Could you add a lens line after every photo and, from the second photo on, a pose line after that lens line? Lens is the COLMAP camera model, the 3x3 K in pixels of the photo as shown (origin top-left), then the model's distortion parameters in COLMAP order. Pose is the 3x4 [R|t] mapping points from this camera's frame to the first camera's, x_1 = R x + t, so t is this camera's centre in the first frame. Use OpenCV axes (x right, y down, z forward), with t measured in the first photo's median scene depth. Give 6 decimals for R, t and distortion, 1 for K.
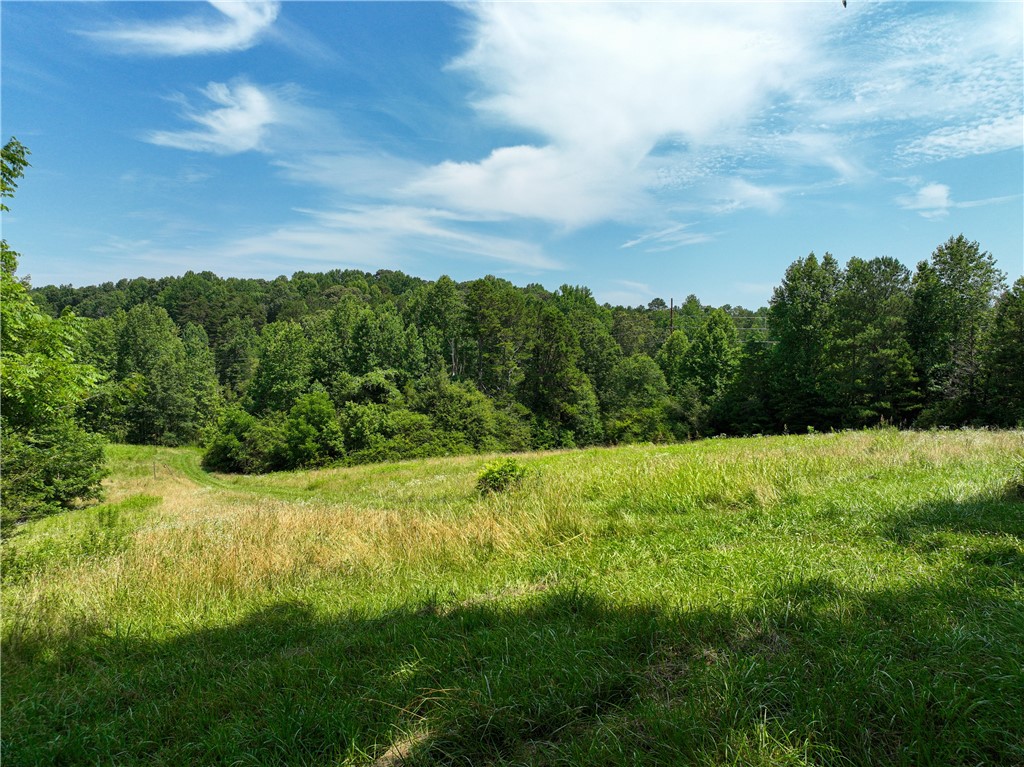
lens RADIAL K [[711.2, 0, 514.2], [0, 711.2, 369.6], [0, 0, 1]] dist [0.005094, 0.002904]
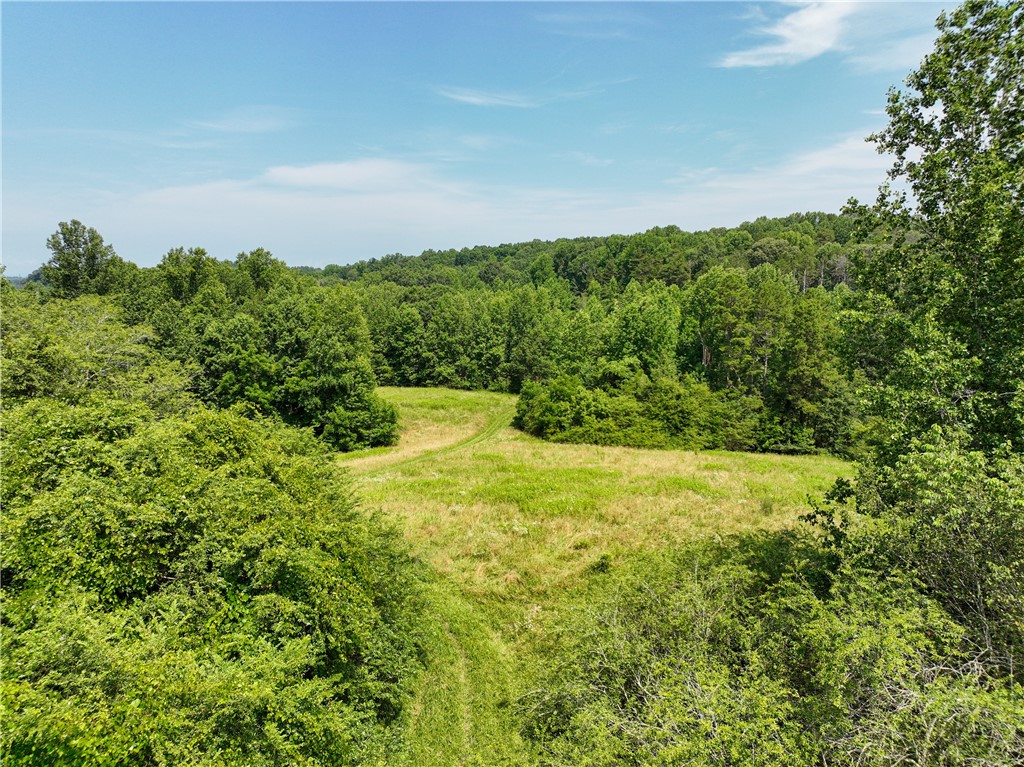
lens RADIAL K [[728.2, 0, 512.0], [0, 728.2, 383.5], [0, 0, 1]] dist [0.005561, 0.010994]
pose [[0.739565, 0.087913, -0.667319, 0.491473], [-0.005715, 0.992218, 0.124382, -0.109784], [0.673061, -0.088175, 0.734312, -0.015169]]
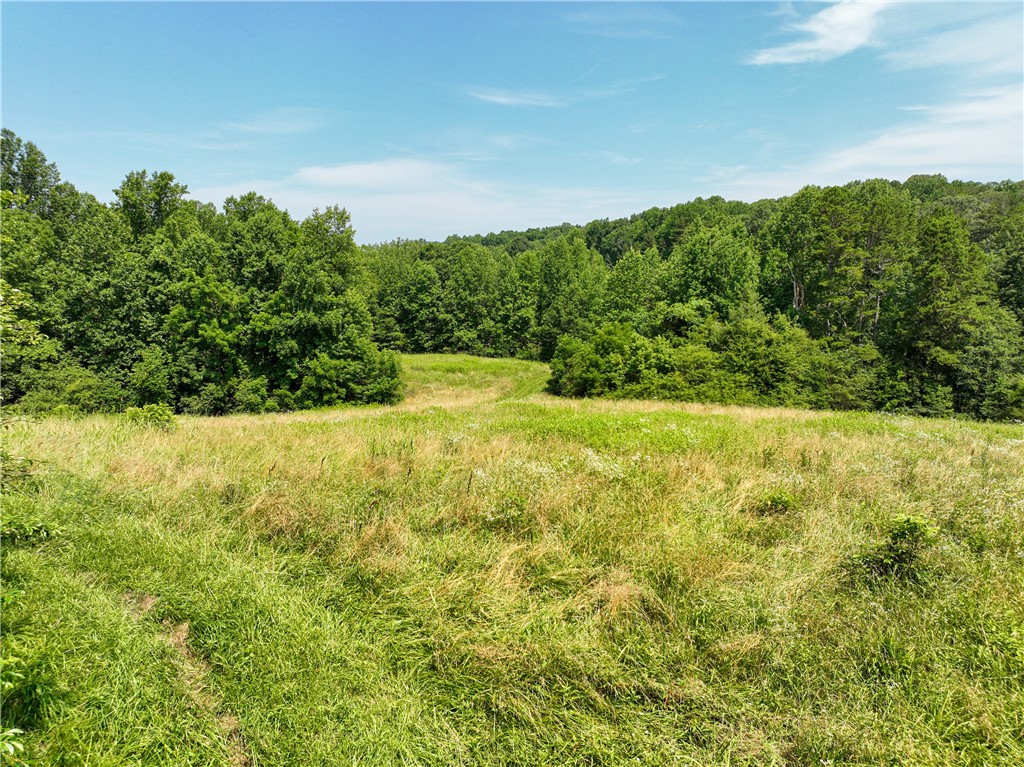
lens RADIAL K [[728.2, 0, 512.0], [0, 728.2, 383.5], [0, 0, 1]] dist [0.005561, 0.010994]
pose [[0.714917, 0.092397, -0.693077, 0.313149], [-0.006651, 0.992084, 0.125398, -0.009704], [0.699177, -0.085039, 0.709873, 0.164483]]
